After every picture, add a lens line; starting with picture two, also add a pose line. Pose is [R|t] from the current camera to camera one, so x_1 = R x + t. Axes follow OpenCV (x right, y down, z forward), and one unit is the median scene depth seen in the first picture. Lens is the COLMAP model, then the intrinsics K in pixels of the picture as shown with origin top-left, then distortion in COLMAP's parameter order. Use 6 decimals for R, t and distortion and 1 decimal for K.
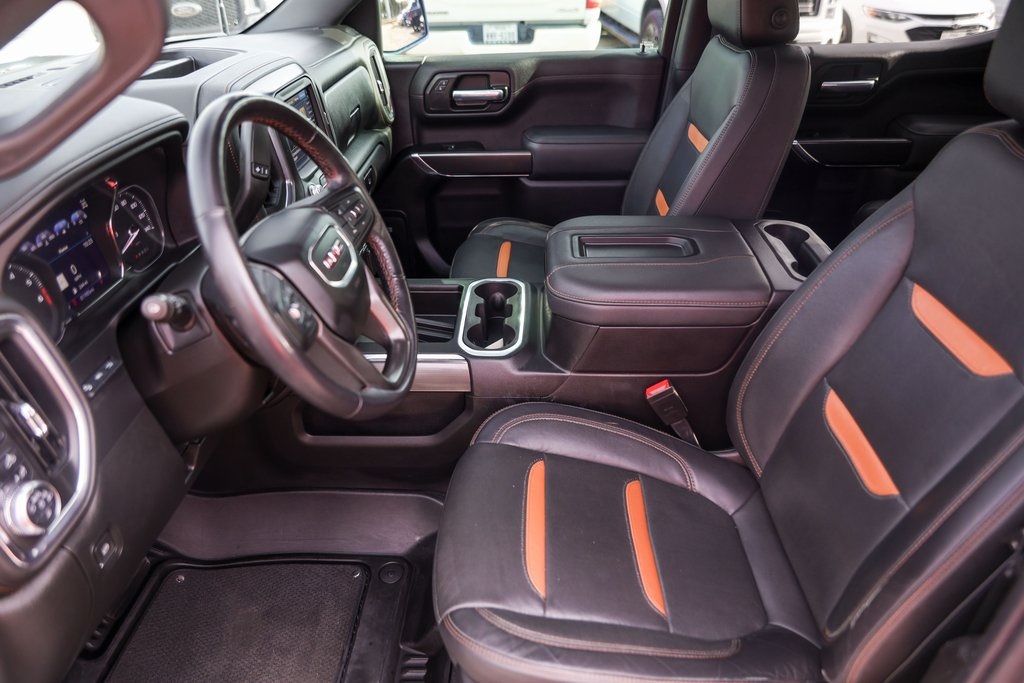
lens RADIAL K [[682.6, 0, 512.0], [0, 682.6, 341.5], [0, 0, 1]] dist [-0.020743, -0.000326]
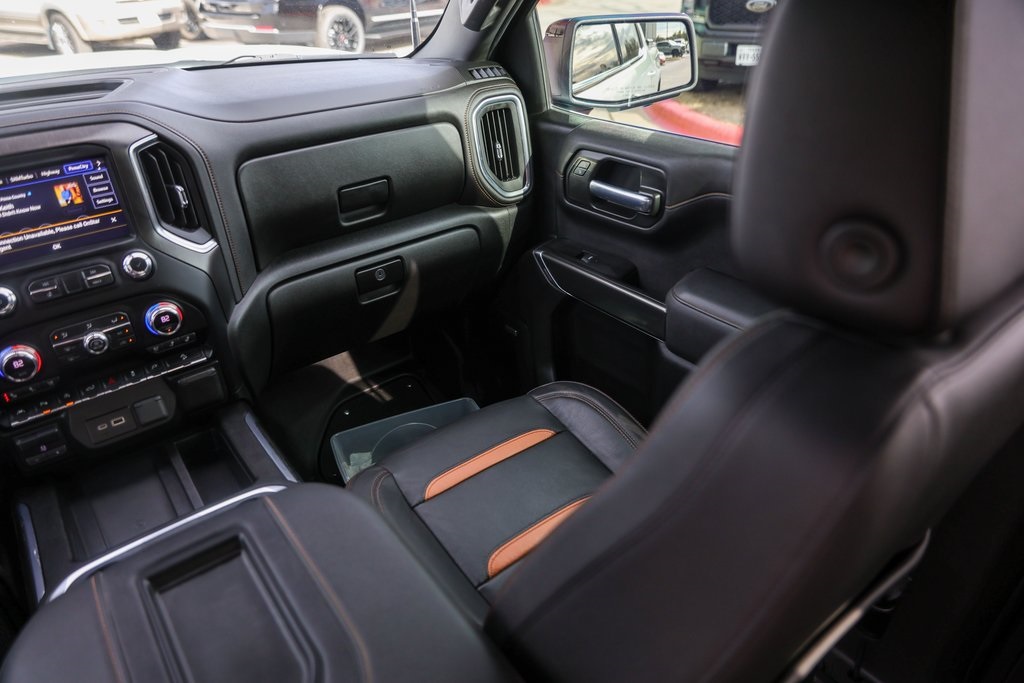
lens RADIAL K [[664.5, 0, 512.0], [0, 664.5, 341.5], [0, 0, 1]] dist [-0.028214, -0.001242]
pose [[0.640414, 0.389624, -0.661863, 0.554418], [-0.380055, 0.909627, 0.167739, -0.497823], [0.667404, 0.144122, 0.730617, 0.833216]]
